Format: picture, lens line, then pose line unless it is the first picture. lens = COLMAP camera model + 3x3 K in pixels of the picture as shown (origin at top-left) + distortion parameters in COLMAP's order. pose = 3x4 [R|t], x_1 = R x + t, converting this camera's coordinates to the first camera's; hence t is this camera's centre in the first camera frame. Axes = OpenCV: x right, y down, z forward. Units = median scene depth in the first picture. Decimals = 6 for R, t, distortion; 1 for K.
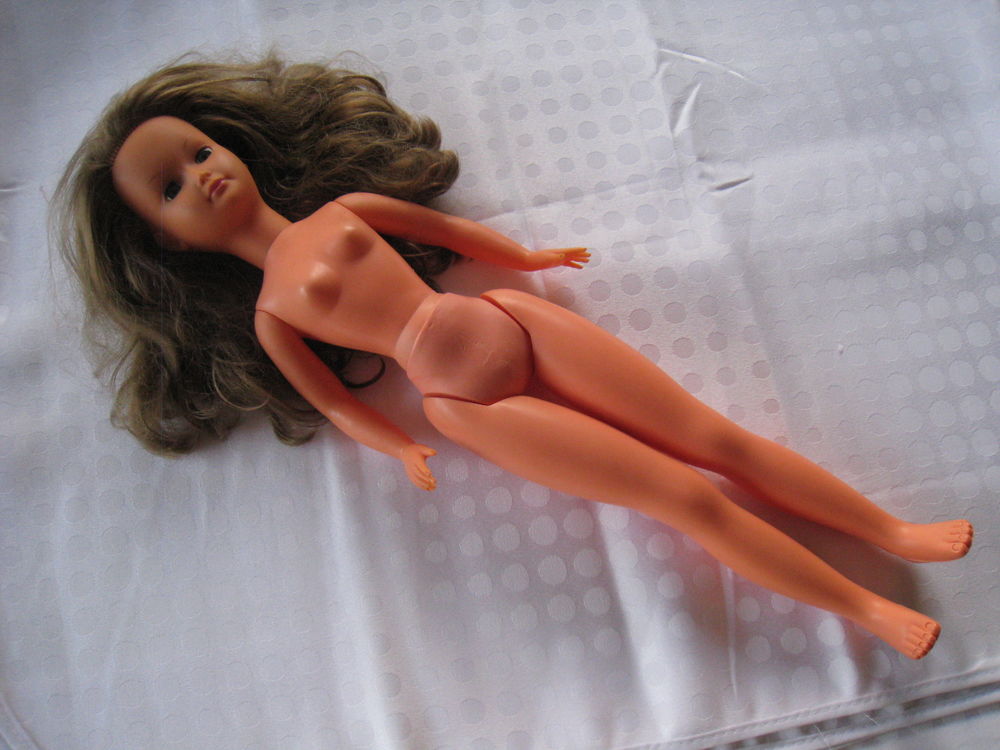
lens RADIAL K [[977.0, 0, 500.0], [0, 977.0, 375.0], [0, 0, 1]] dist [-0.121216, 0.002087]
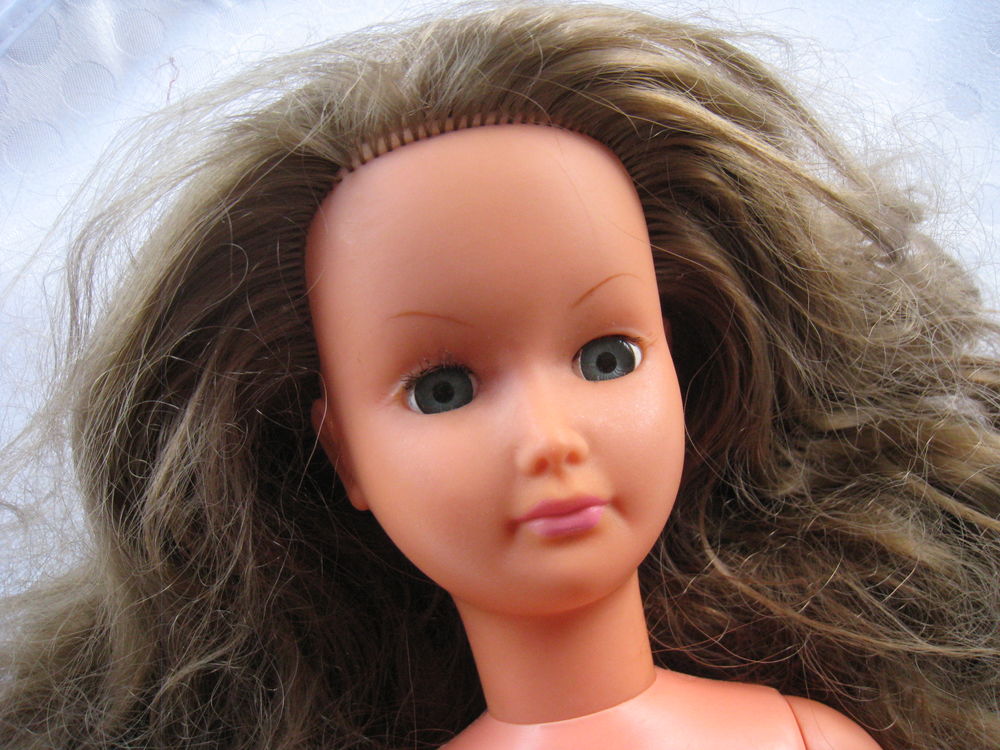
lens RADIAL K [[977.0, 0, 500.0], [0, 977.0, 375.0], [0, 0, 1]] dist [-0.121216, 0.002087]
pose [[0.708494, 0.694374, -0.126018, -0.286084], [-0.692938, 0.718312, 0.062169, -0.216769], [0.133689, 0.043276, 0.990078, 0.694807]]
